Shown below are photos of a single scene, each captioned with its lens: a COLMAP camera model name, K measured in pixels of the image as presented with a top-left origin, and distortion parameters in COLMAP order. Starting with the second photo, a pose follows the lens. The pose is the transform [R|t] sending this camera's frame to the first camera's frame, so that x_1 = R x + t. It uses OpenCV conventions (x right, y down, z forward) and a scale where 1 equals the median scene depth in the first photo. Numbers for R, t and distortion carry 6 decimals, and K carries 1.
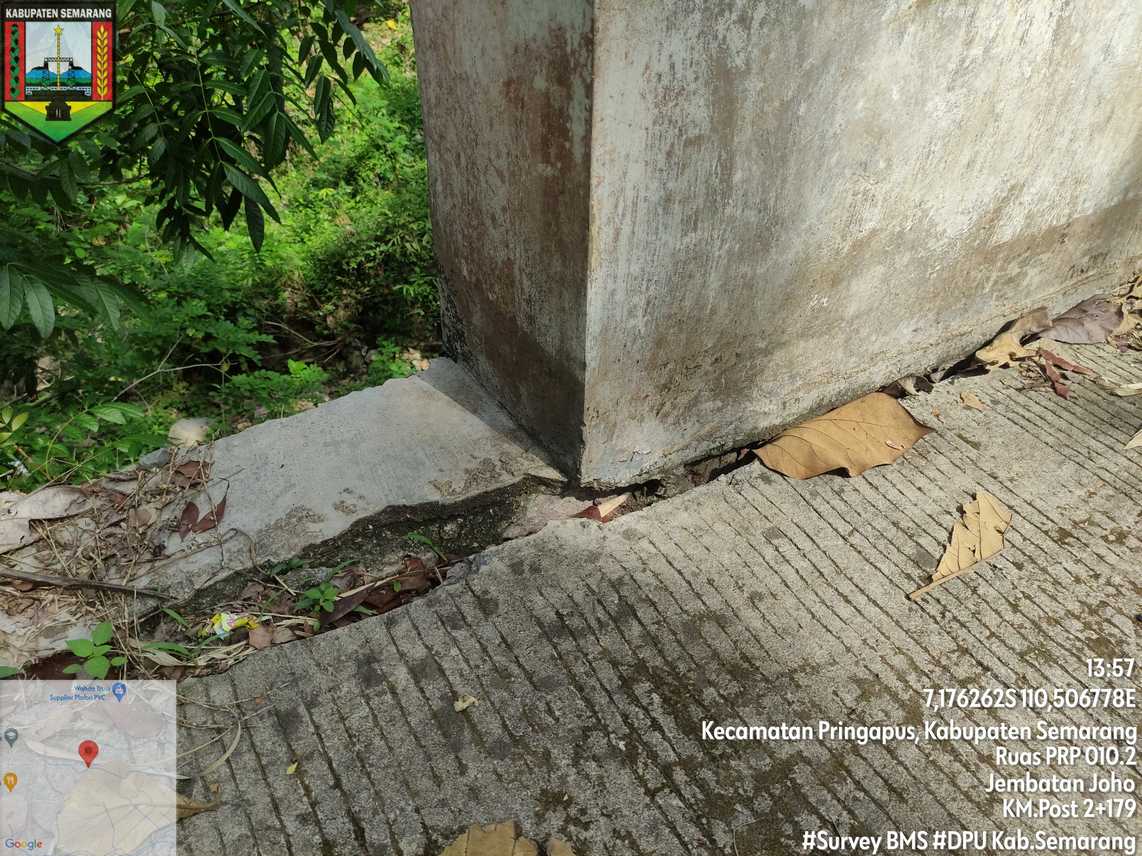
lens RADIAL K [[847.4, 0, 572.0], [0, 847.4, 417.2], [0, 0, 1]] dist [0.054766, -0.058324]
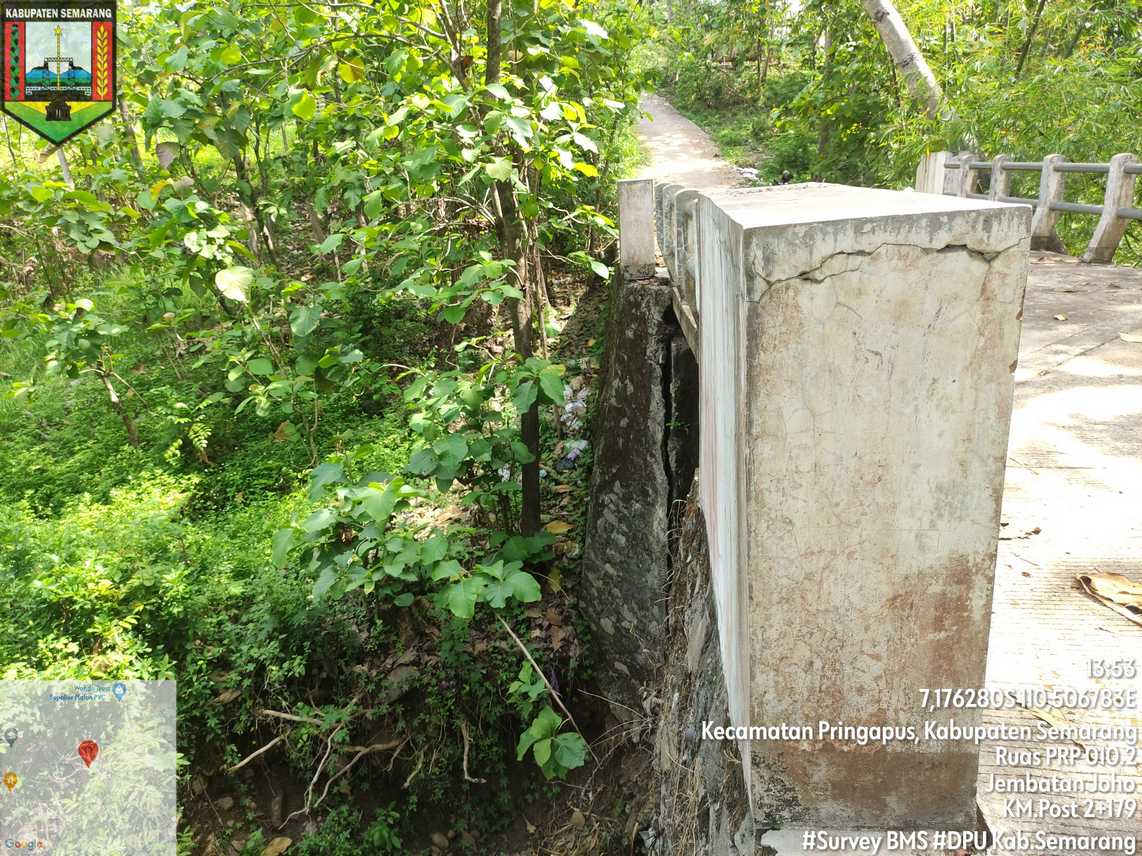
lens RADIAL K [[847.4, 0, 569.5], [0, 847.4, 426.1], [0, 0, 1]] dist [0.054766, -0.058324]
pose [[0.605867, -0.276495, 0.745973, -1.319702], [0.537213, 0.833789, -0.127271, -0.679177], [-0.586794, 0.477856, 0.653702, 0.163929]]
